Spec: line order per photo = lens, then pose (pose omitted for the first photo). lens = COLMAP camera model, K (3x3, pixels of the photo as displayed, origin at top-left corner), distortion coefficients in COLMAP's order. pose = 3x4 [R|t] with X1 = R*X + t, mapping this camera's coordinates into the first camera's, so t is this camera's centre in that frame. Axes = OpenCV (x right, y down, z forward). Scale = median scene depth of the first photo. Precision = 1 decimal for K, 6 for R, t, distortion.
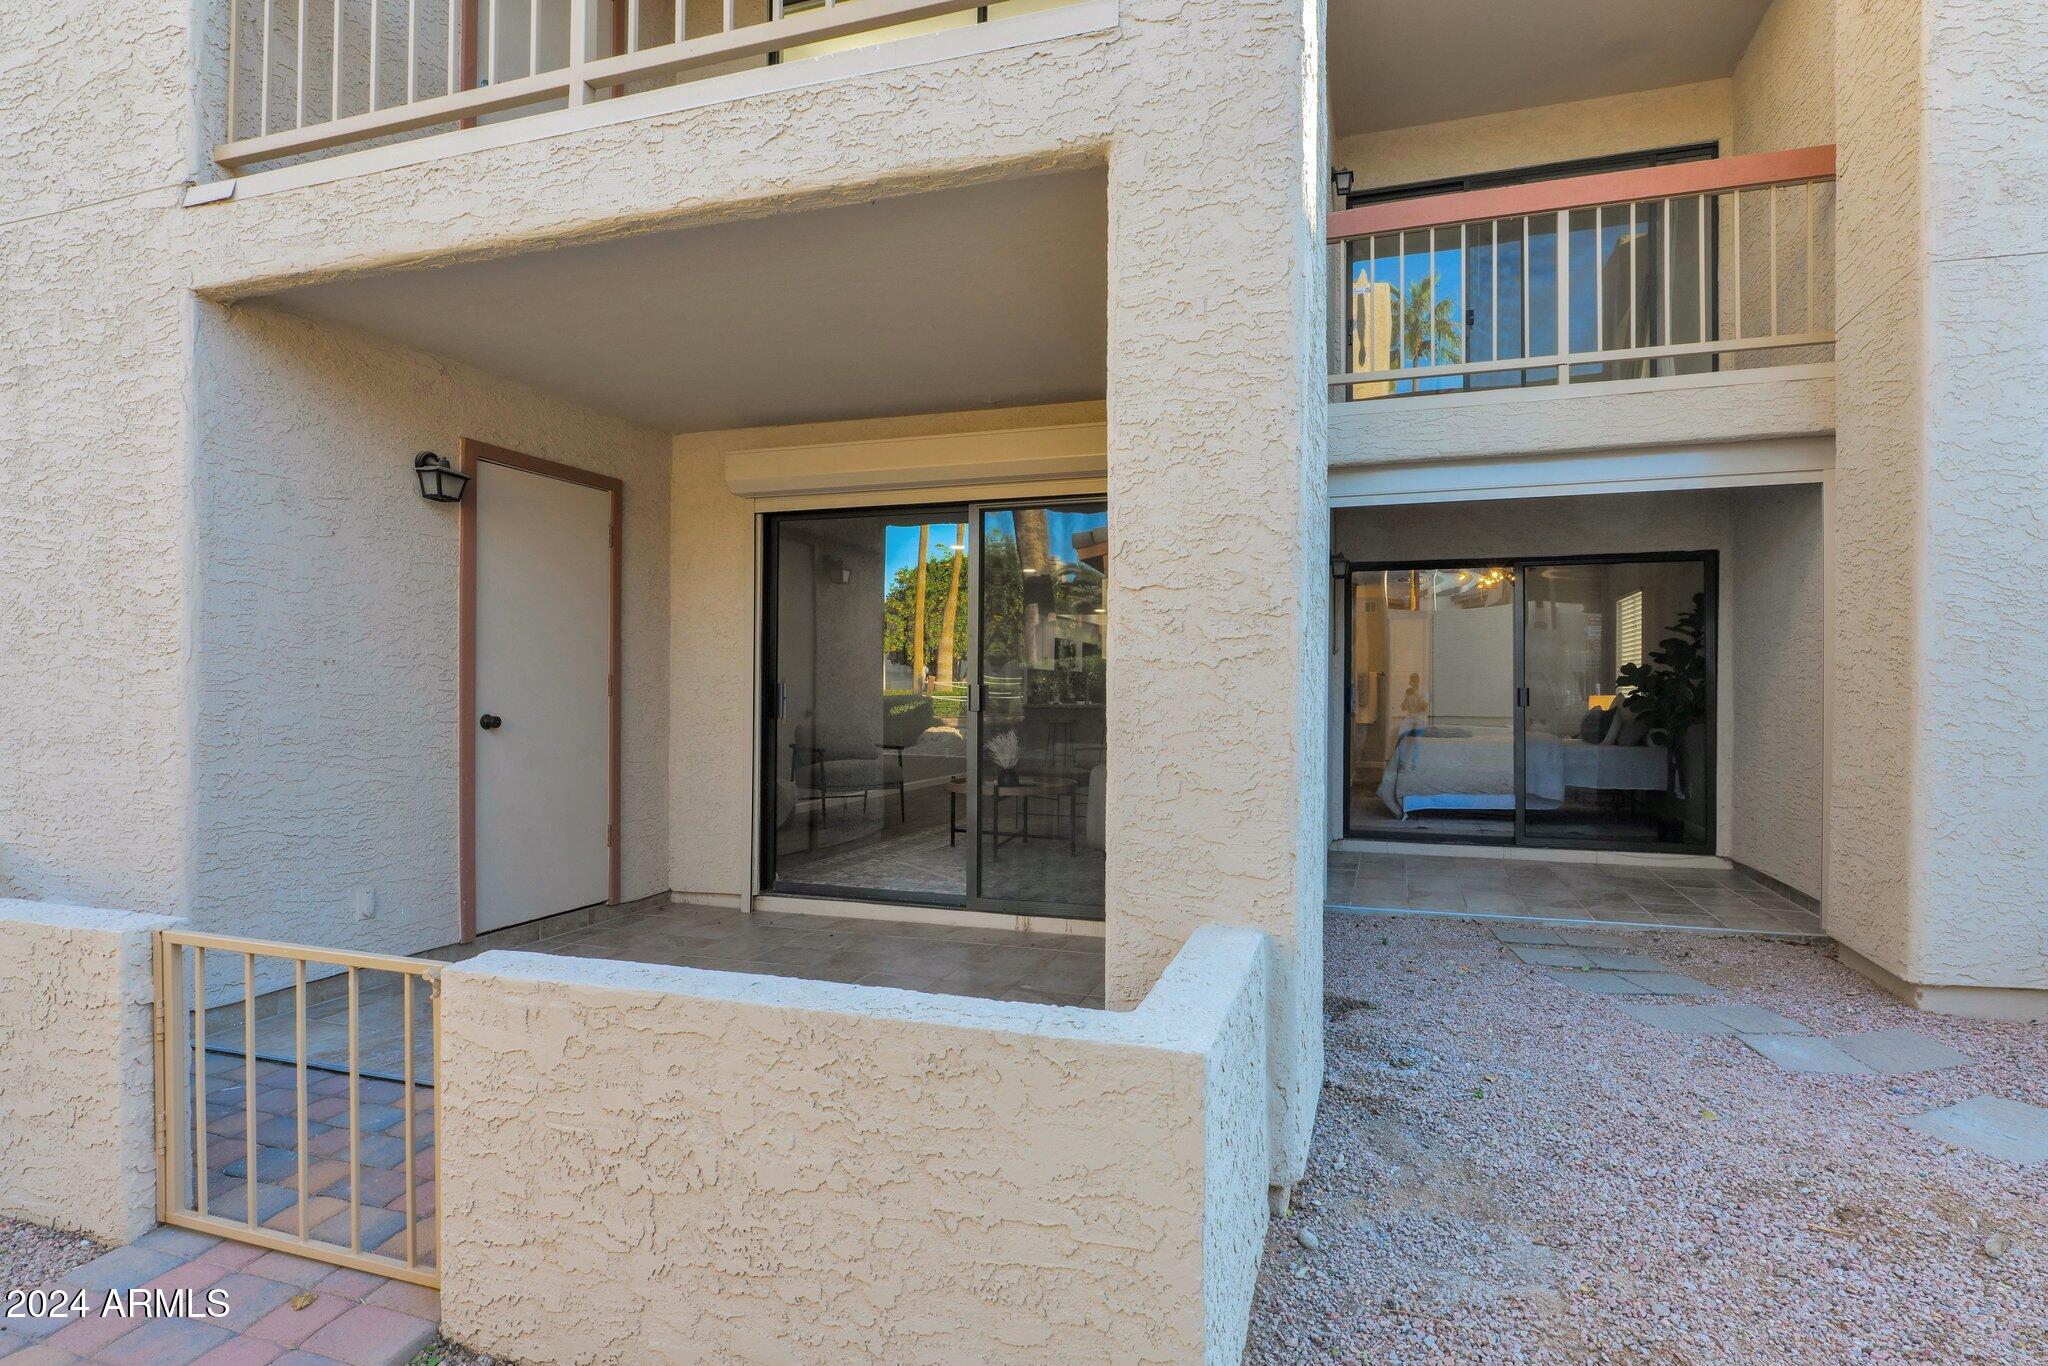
lens RADIAL K [[1065.2, 0, 1025.9], [0, 1065.2, 692.0], [0, 0, 1]] dist [-0.008430, 0.001879]
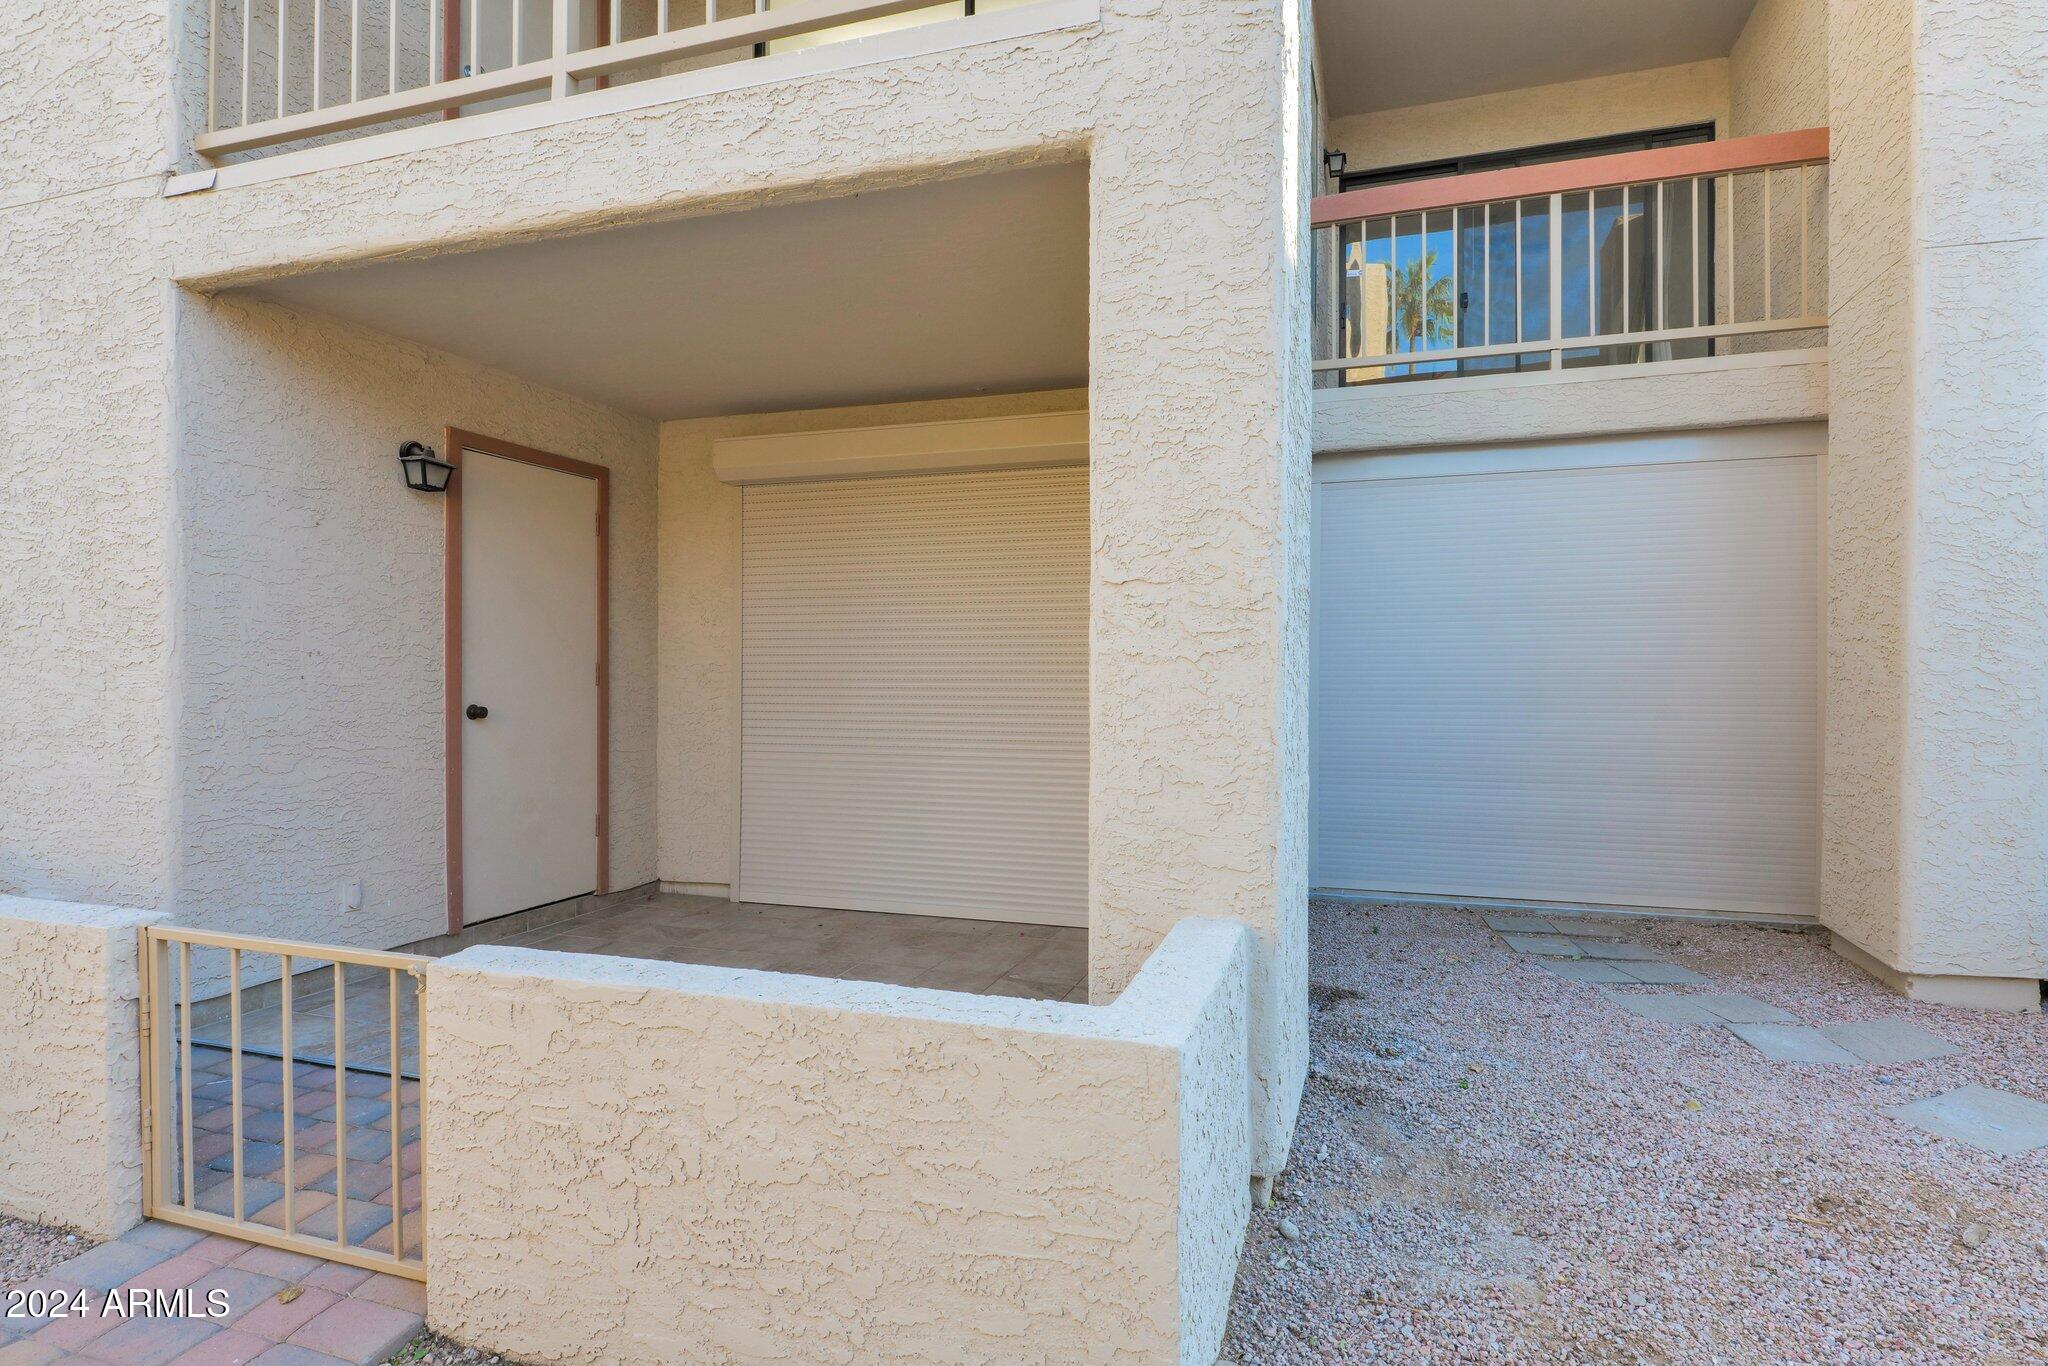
lens RADIAL K [[1079.0, 0, 1022.3], [0, 1079.0, 678.5], [0, 0, 1]] dist [-0.002816, 0.000676]
pose [[0.999997, -0.002265, 0.000597, 0.010484], [0.002263, 0.999992, 0.003193, -0.008768], [-0.000605, -0.003192, 0.999995, -0.015678]]
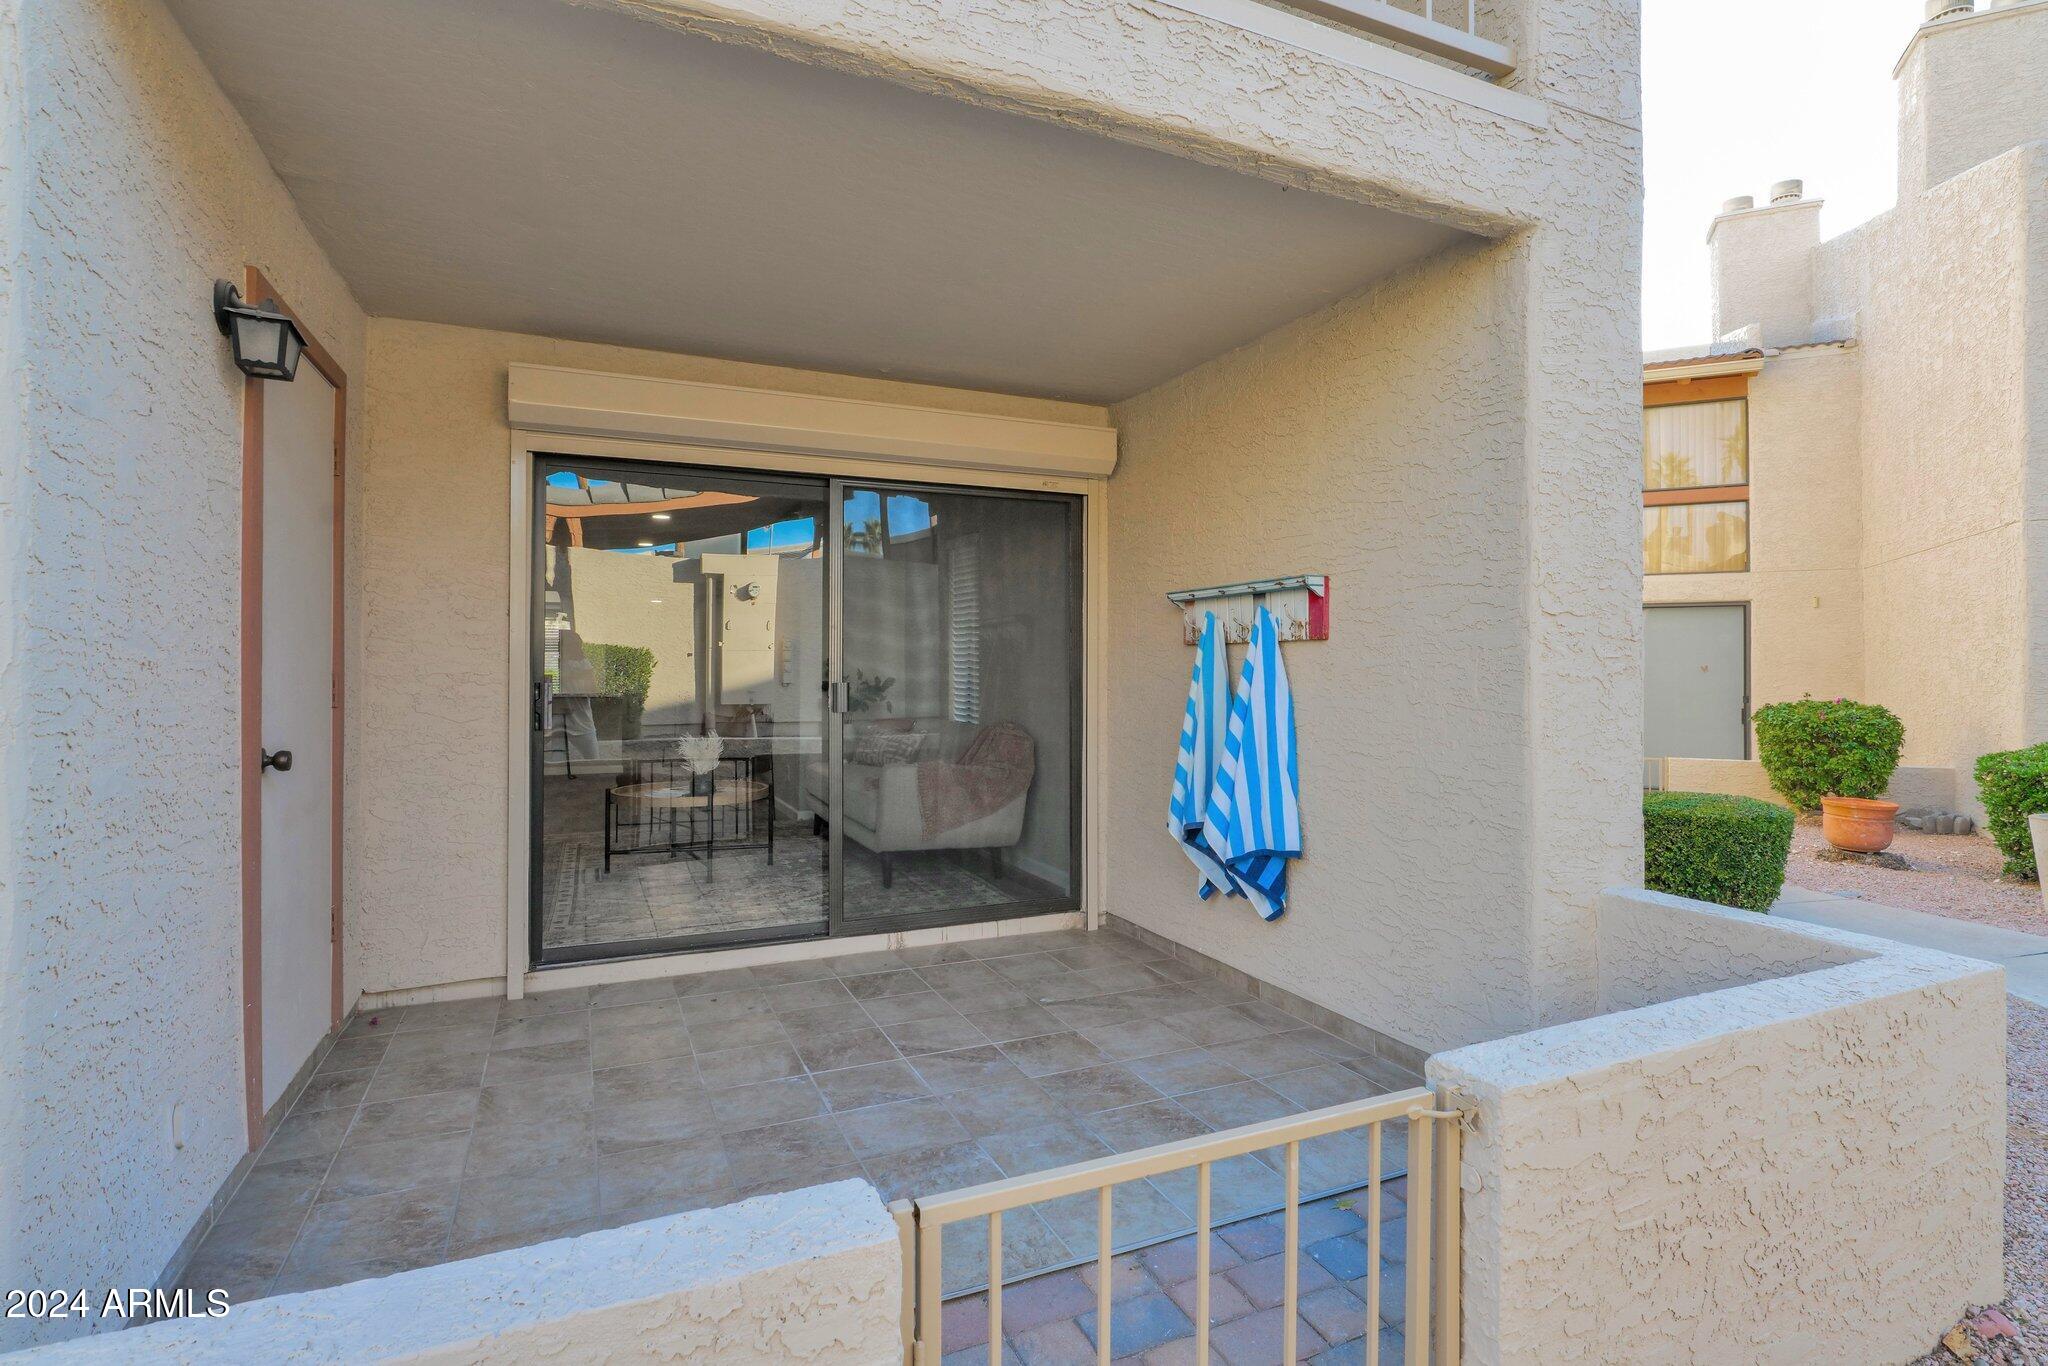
lens RADIAL K [[1013.7, 0, 1031.8], [0, 1013.7, 668.0], [0, 0, 1]] dist [-0.003602, -0.000509]
pose [[0.729938, -0.002033, 0.683511, -0.921208], [0.003509, 0.999994, -0.000772, -0.032754], [-0.683505, 0.002962, 0.729940, 0.492301]]
